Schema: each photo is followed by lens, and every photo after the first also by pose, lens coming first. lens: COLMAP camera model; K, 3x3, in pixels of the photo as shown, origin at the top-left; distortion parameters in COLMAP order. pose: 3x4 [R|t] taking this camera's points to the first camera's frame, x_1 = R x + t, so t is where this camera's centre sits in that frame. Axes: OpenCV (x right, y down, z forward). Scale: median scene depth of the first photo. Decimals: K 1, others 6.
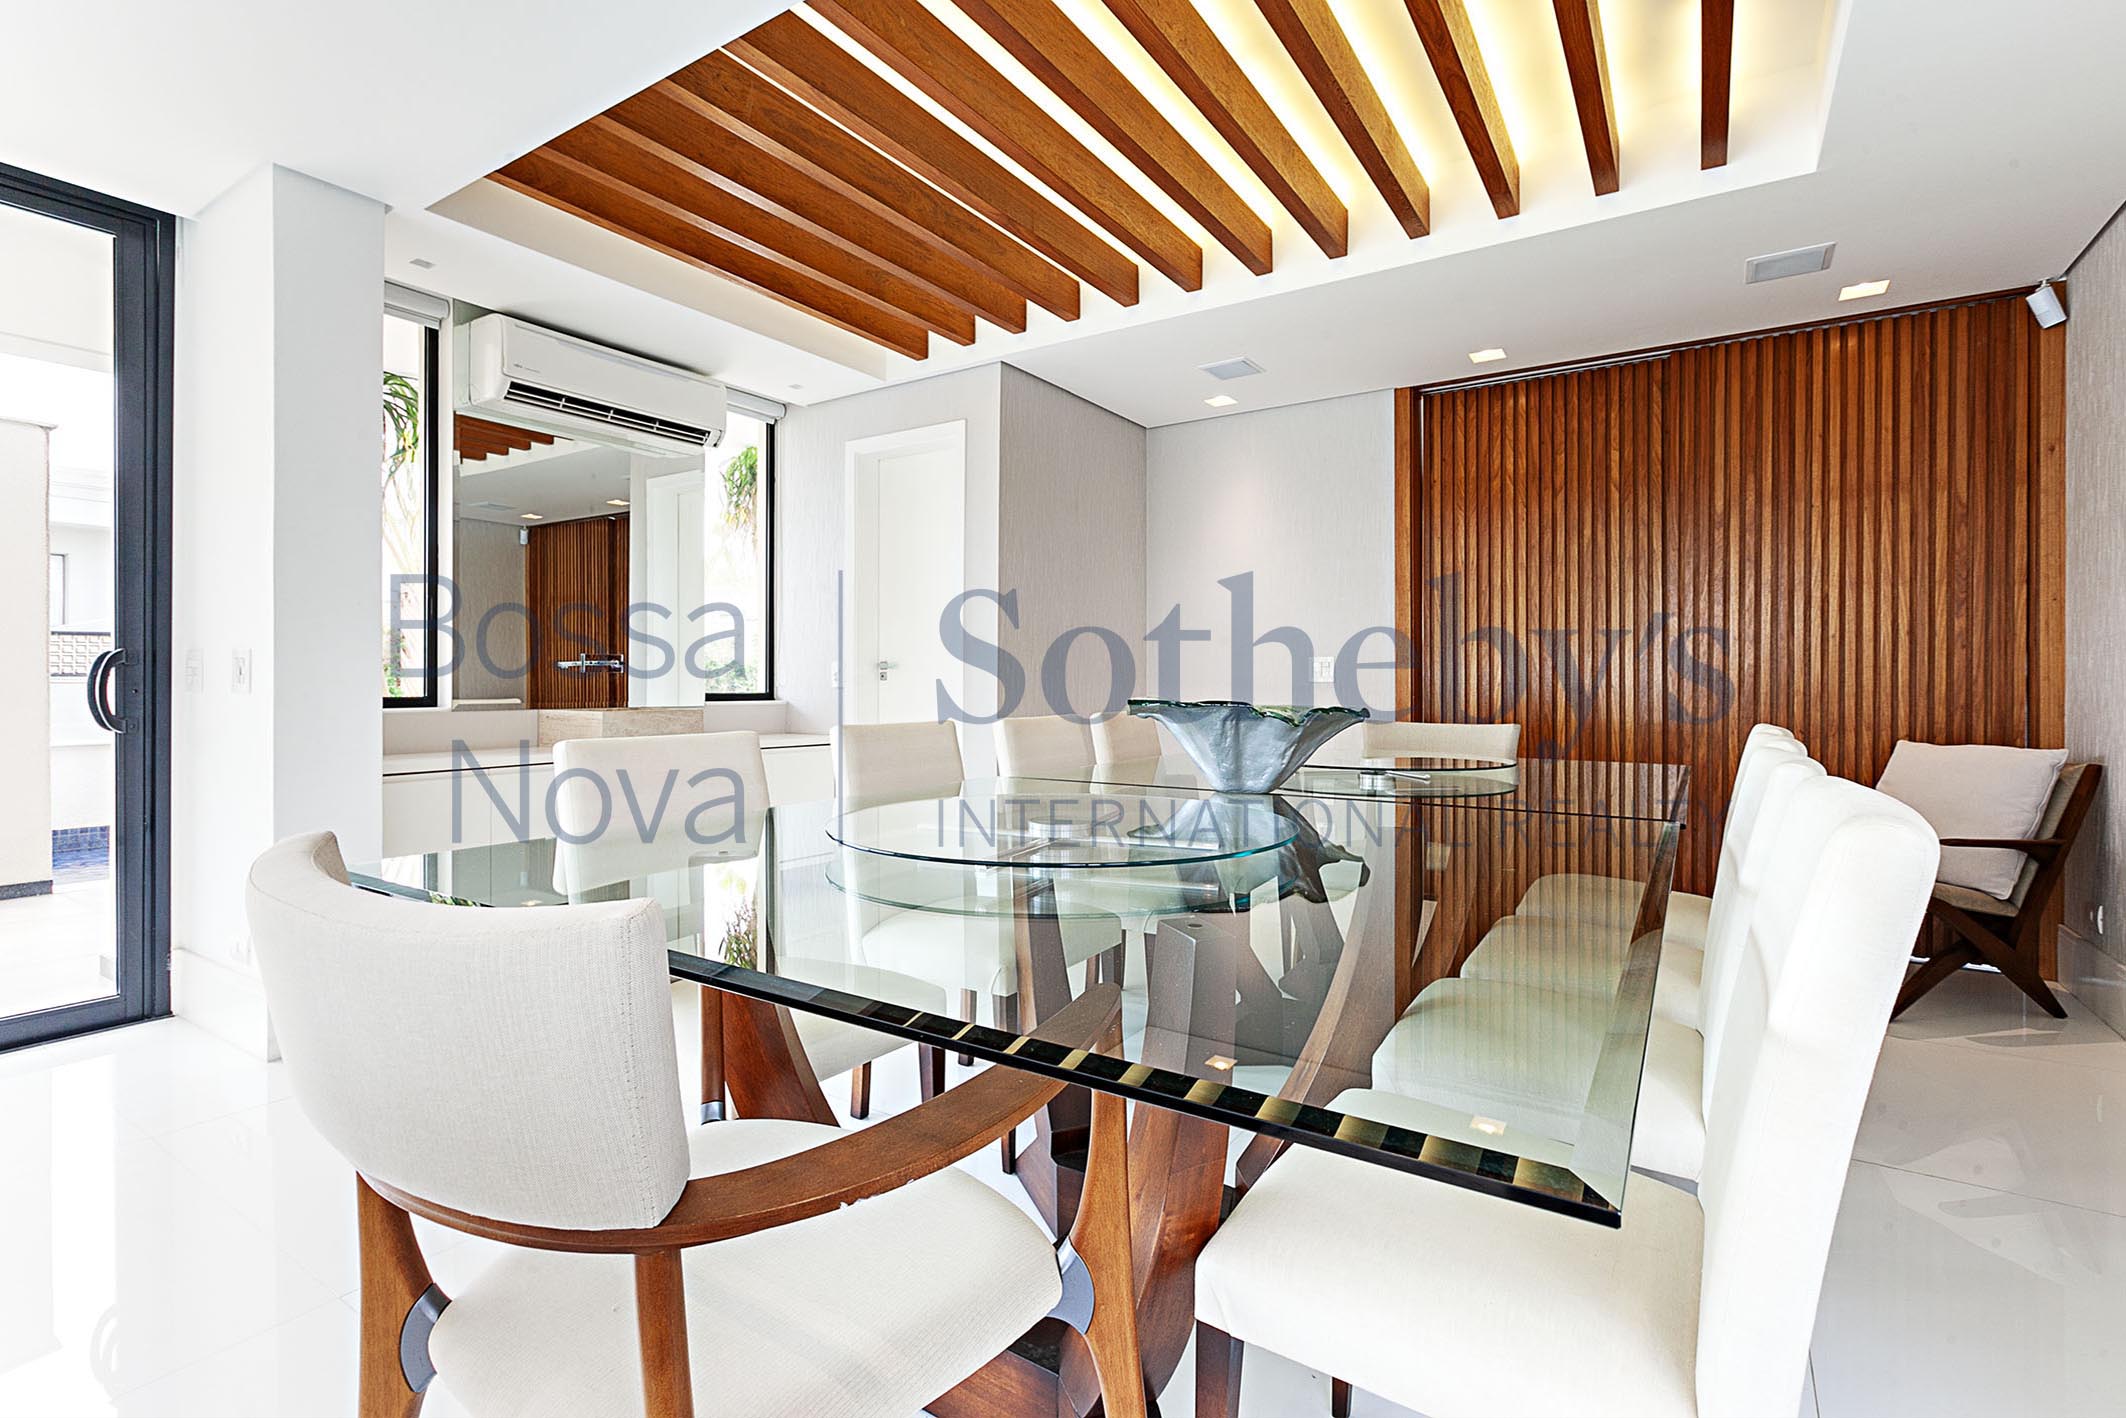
lens RADIAL K [[962.4, 0, 1056.9], [0, 962.4, 696.4], [0, 0, 1]] dist [-0.004082, -0.000037]
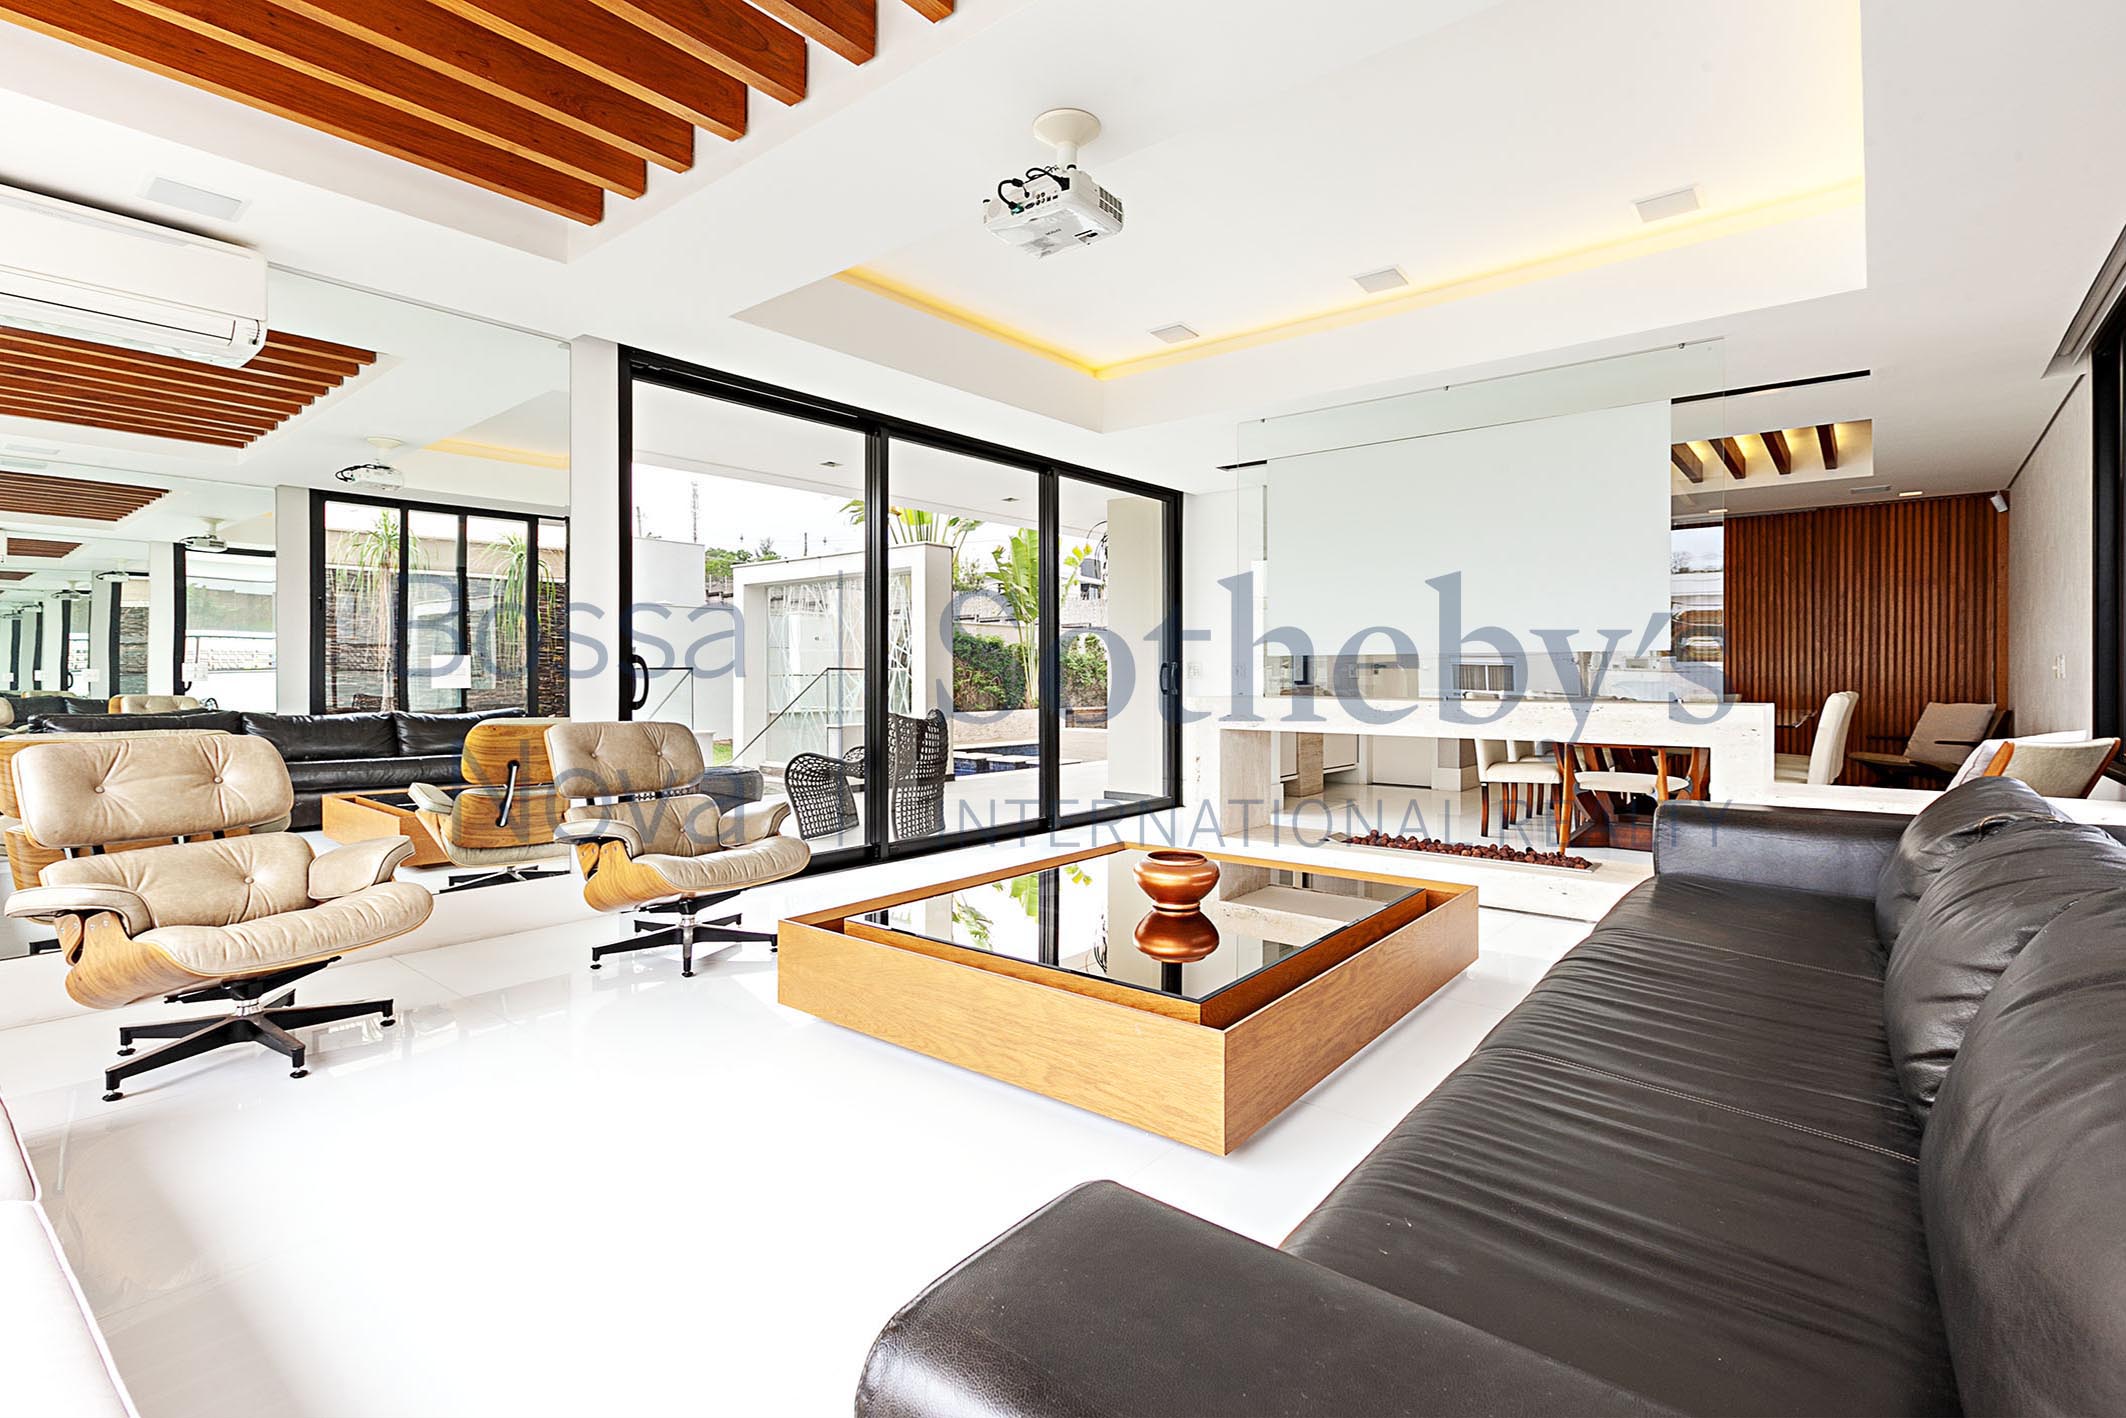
lens RADIAL K [[962.4, 0, 1074.0], [0, 962.4, 691.6], [0, 0, 1]] dist [-0.004082, -0.000037]
pose [[0.994570, -0.000055, -0.104066, -0.780517], [0.000644, 0.999984, 0.005622, 0.009056], [0.104064, -0.005659, 0.994554, -1.300627]]
